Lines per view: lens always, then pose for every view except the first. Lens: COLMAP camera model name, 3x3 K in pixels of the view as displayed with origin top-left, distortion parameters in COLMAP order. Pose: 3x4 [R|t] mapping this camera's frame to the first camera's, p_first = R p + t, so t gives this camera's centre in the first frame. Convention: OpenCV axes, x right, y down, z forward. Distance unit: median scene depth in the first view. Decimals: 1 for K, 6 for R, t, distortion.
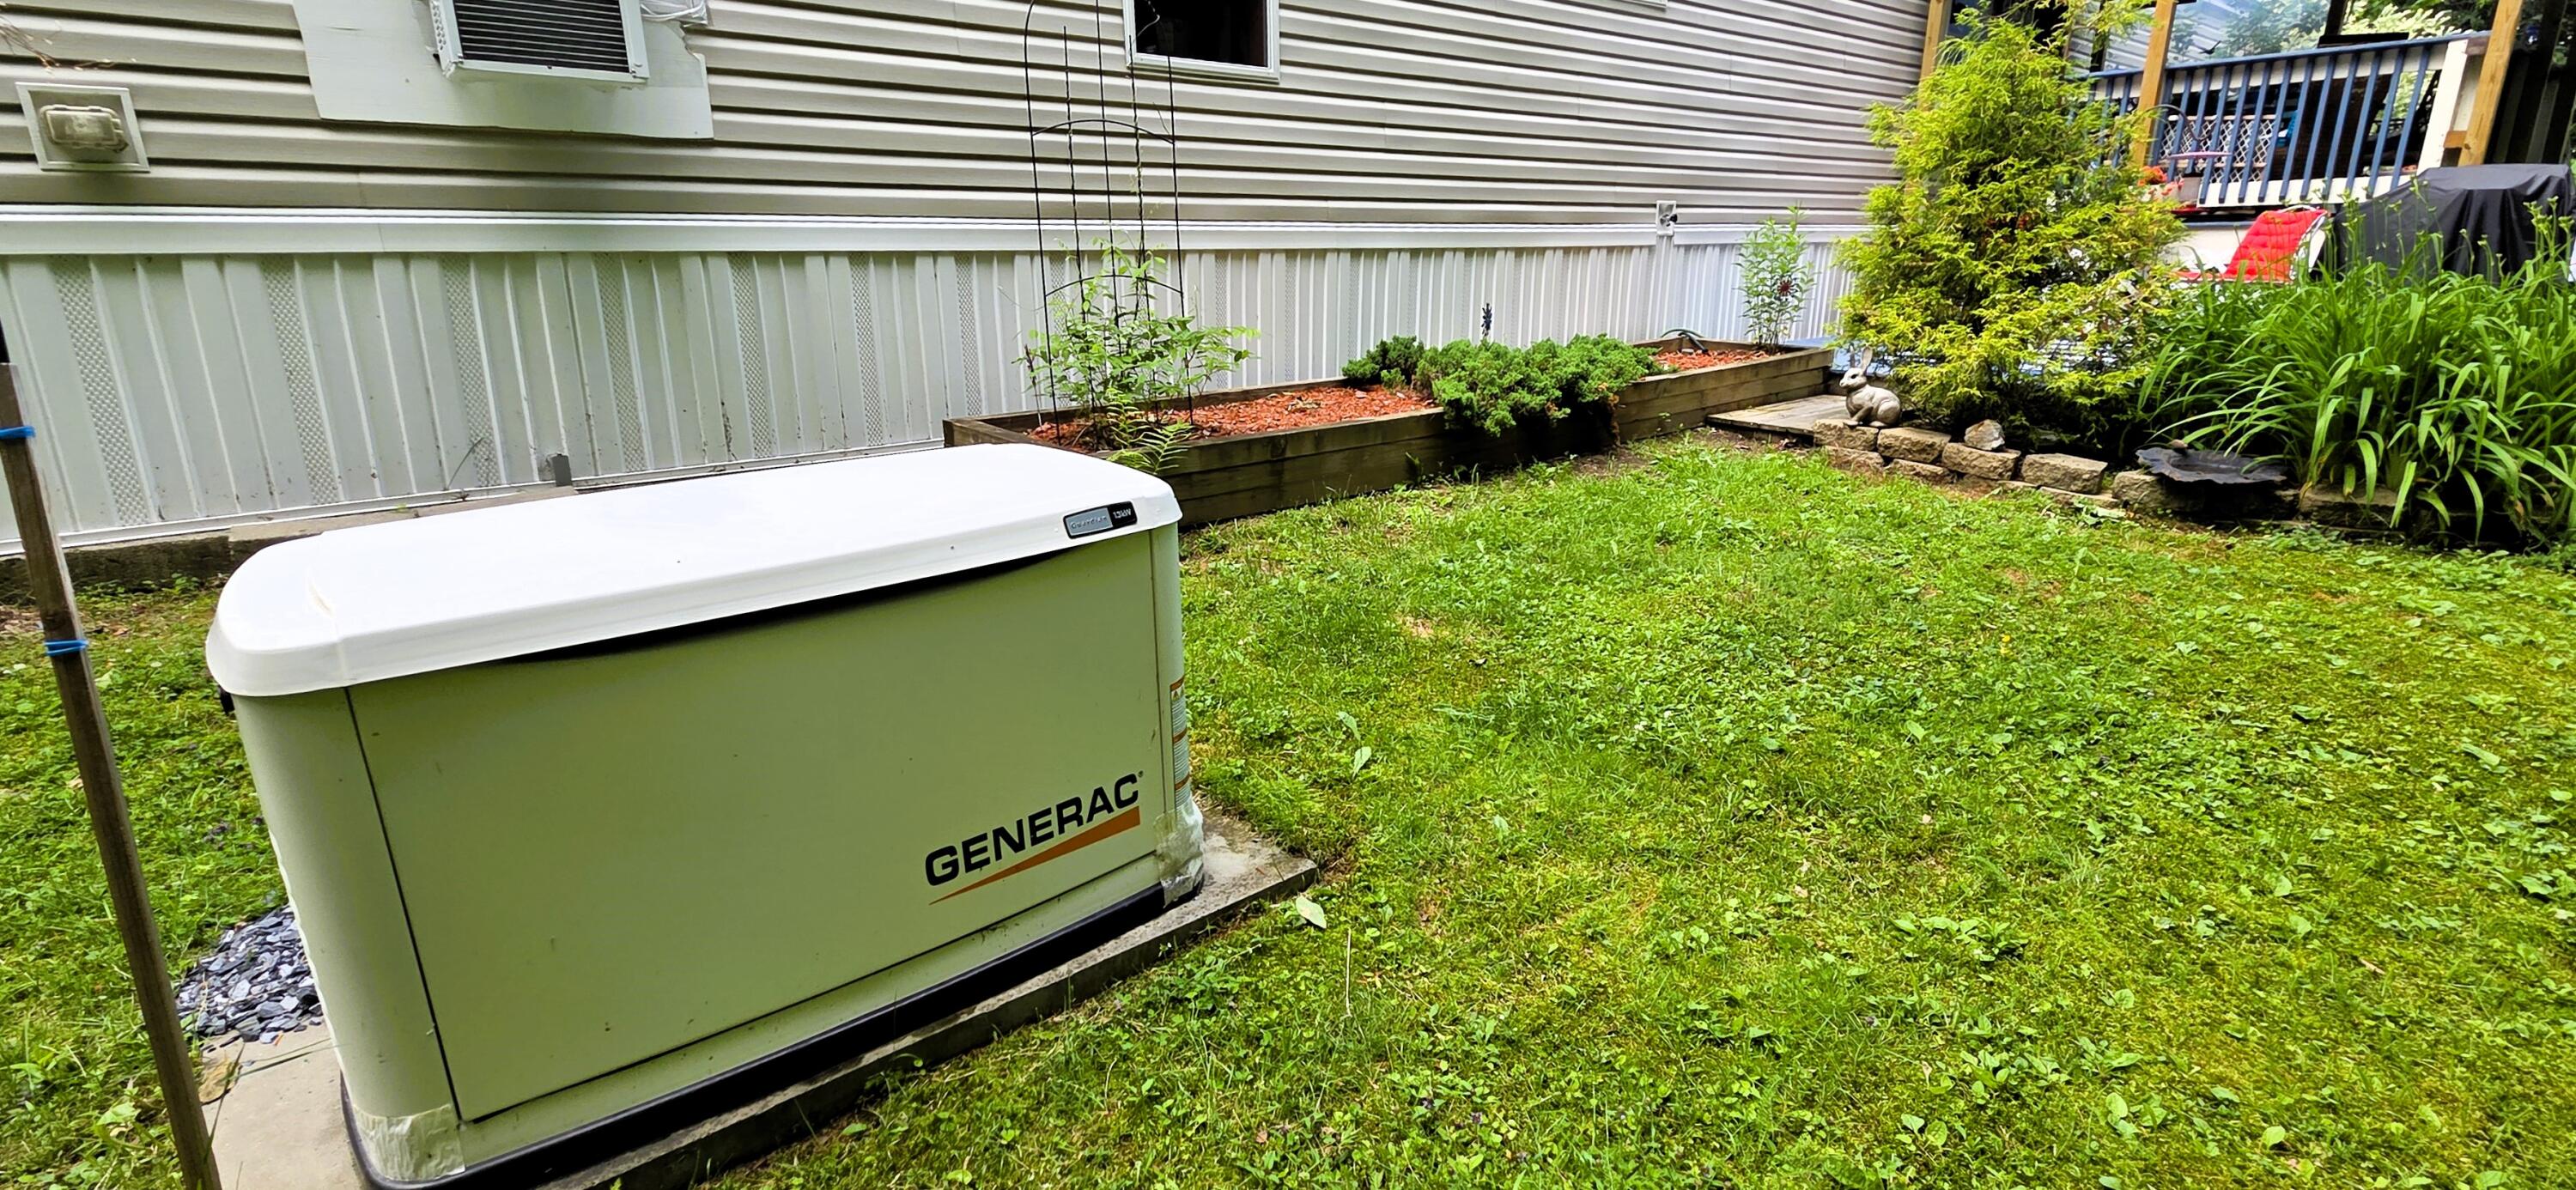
lens RADIAL K [[1200.4, 0, 1244.4], [0, 1200.4, 601.3], [0, 0, 1]] dist [0.014239, -0.000388]
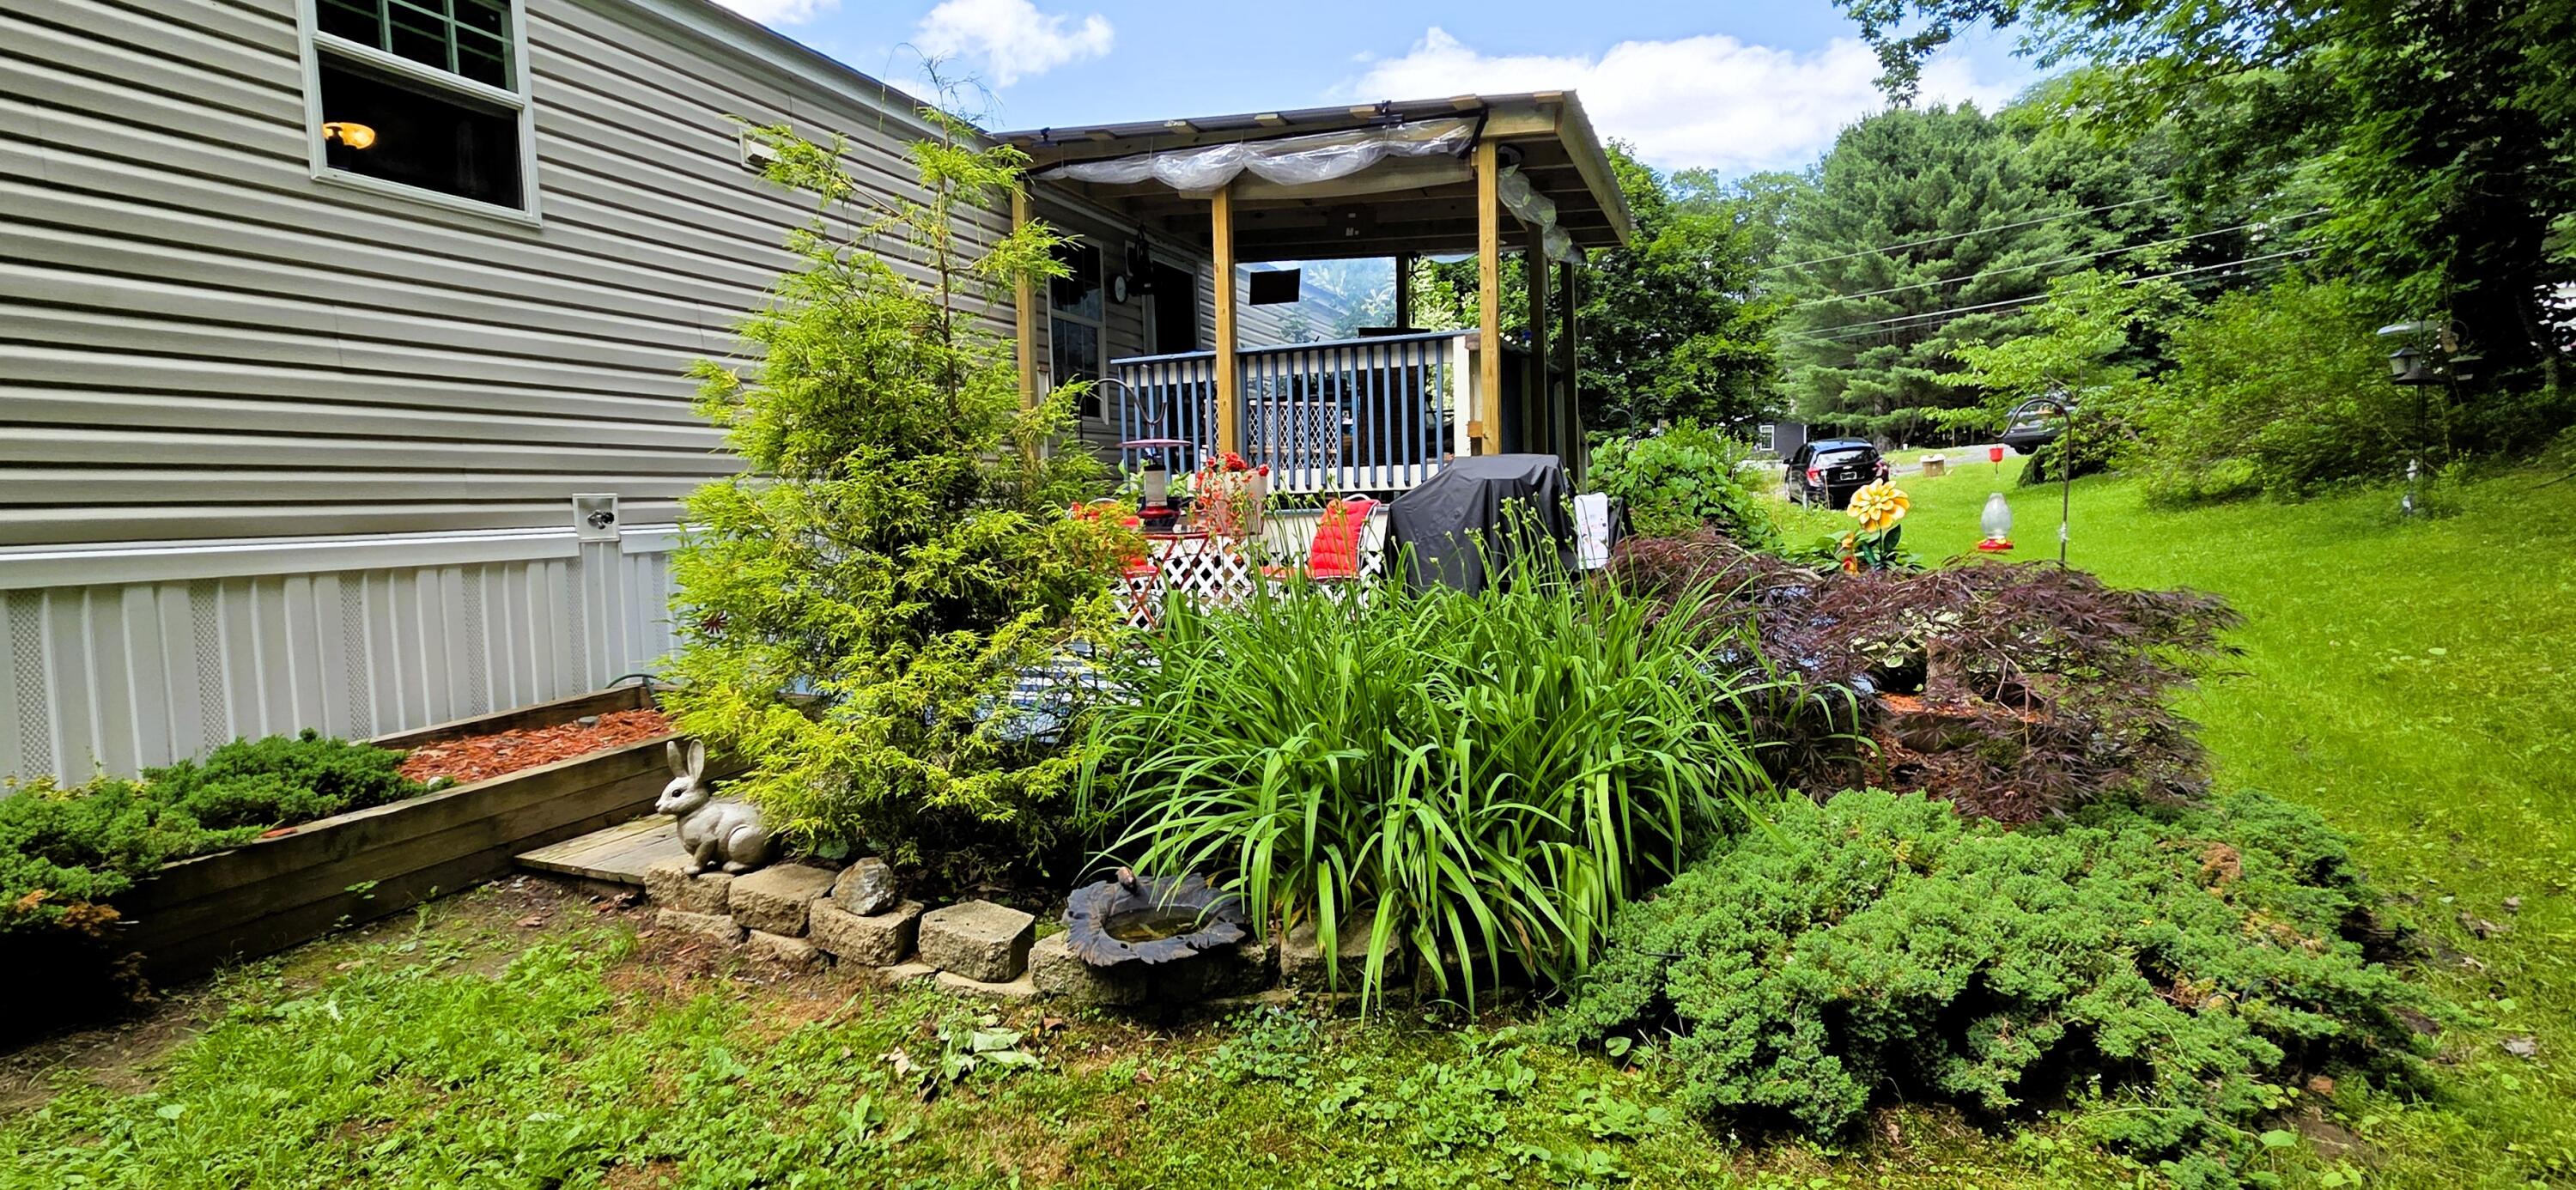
lens RADIAL K [[1200.4, 0, 1244.4], [0, 1200.4, 601.3], [0, 0, 1]] dist [0.014239, -0.000388]
pose [[0.884737, -0.054344, 0.462912, 0.453868], [0.151789, 0.972632, -0.175921, -0.124082], [-0.440682, 0.225908, 0.868772, 0.330683]]
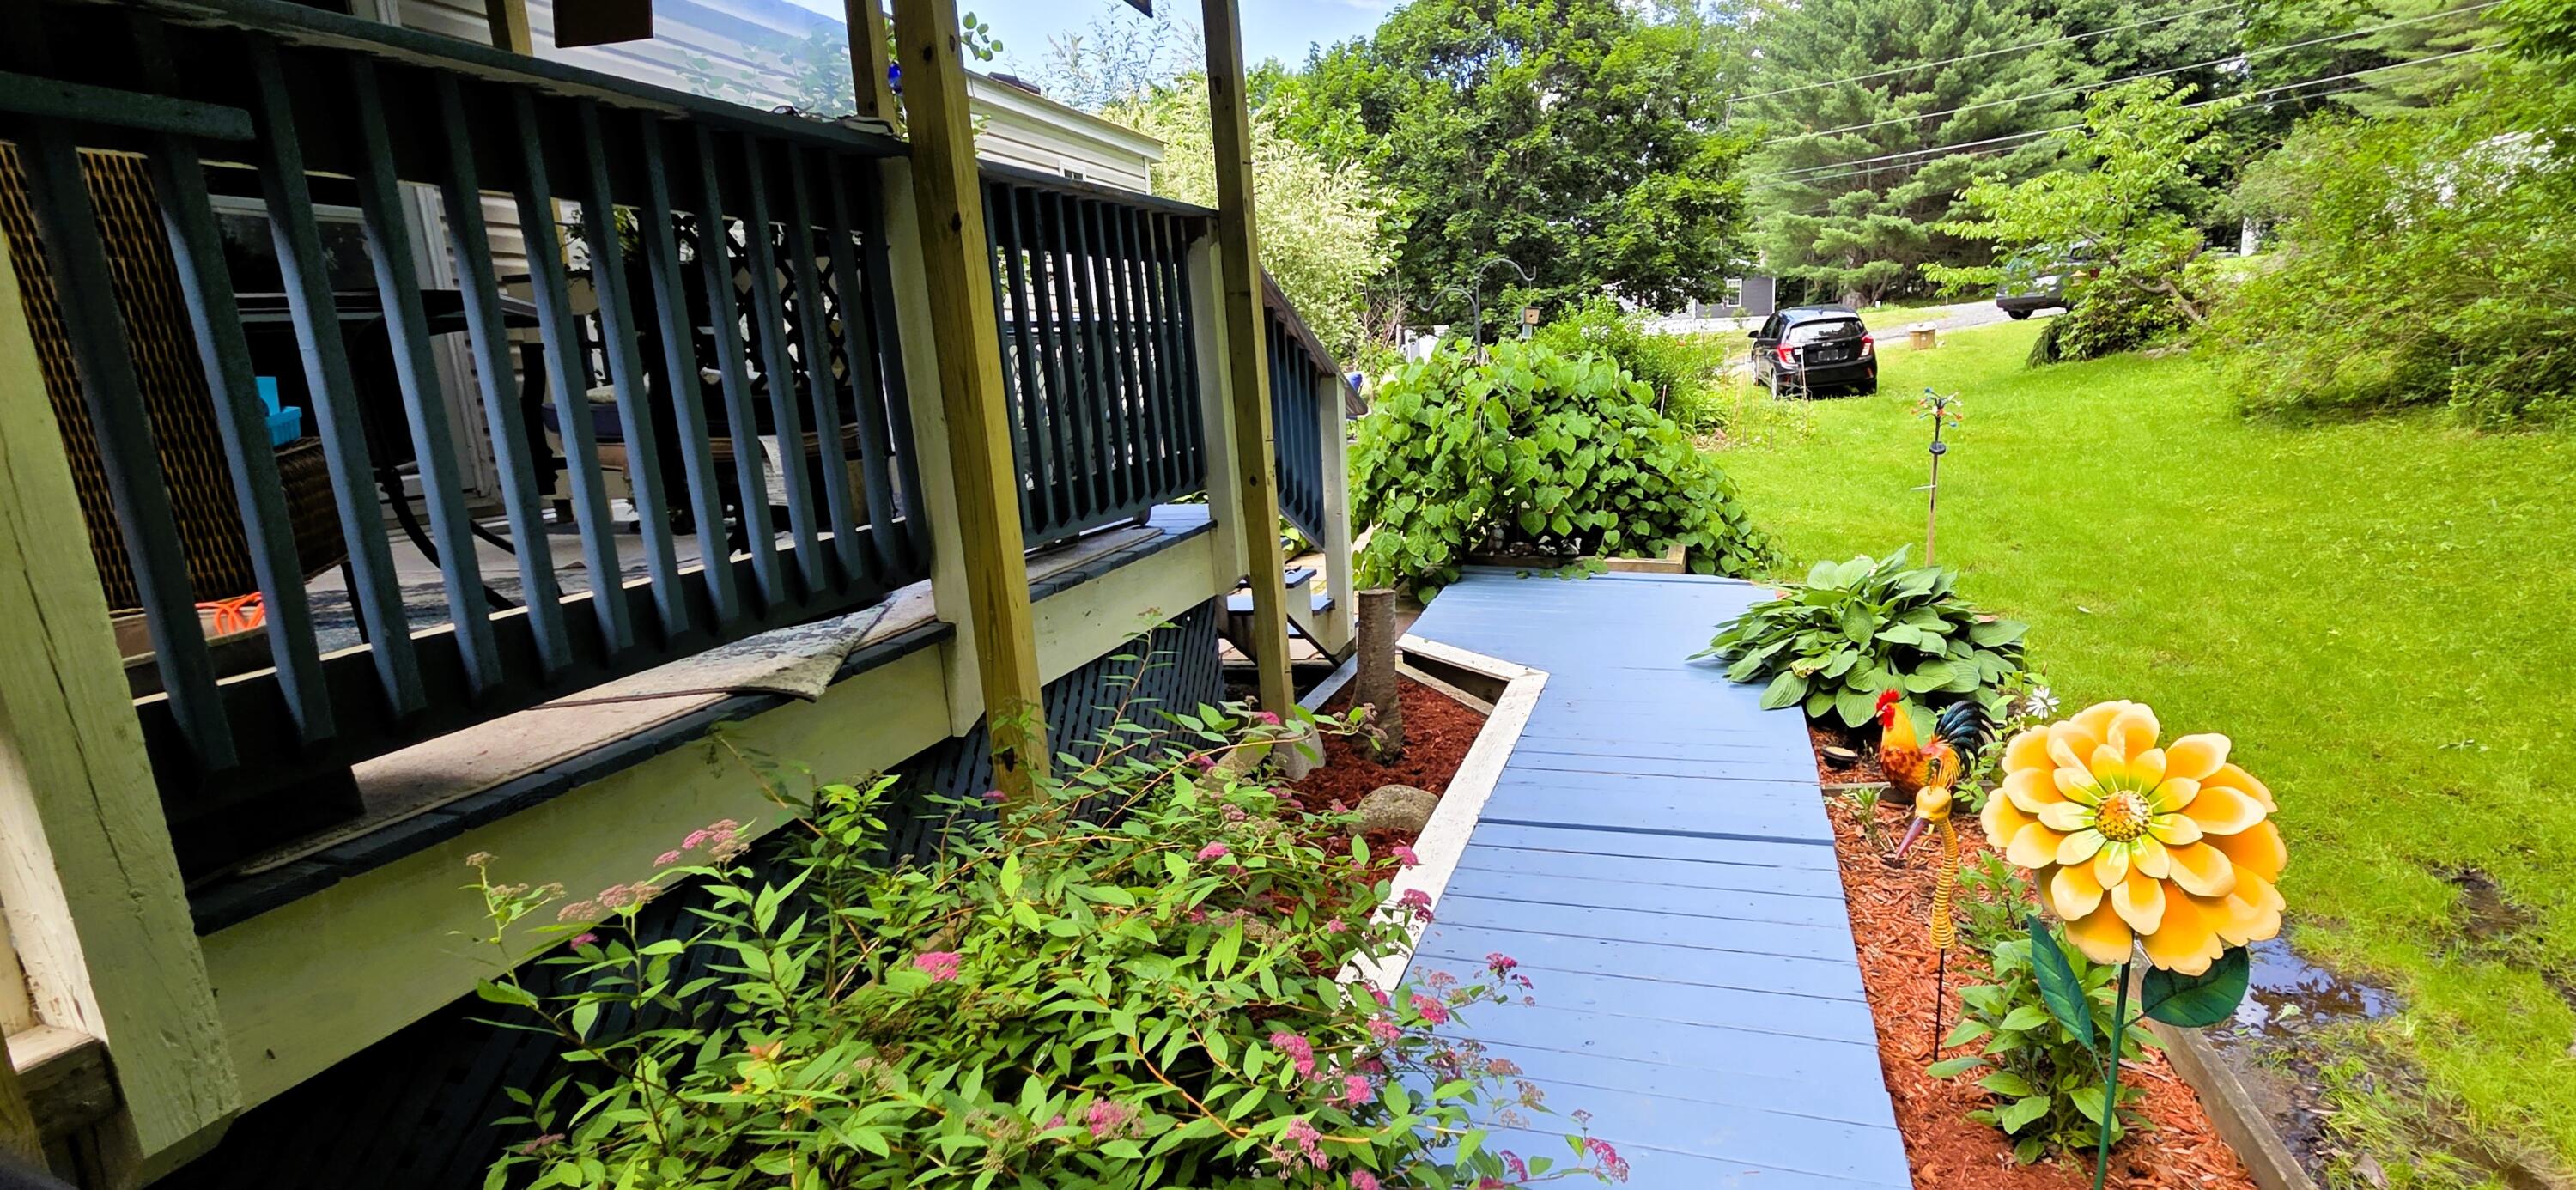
lens RADIAL K [[1219.1, 0, 1351.9], [0, 1219.1, 602.4], [0, 0, 1]] dist [-0.000342, -0.000177]
pose [[0.828764, -0.133988, 0.543320, 0.559533], [0.187167, 0.981365, -0.043484, -0.158762], [-0.527369, 0.137730, 0.838399, 0.406565]]
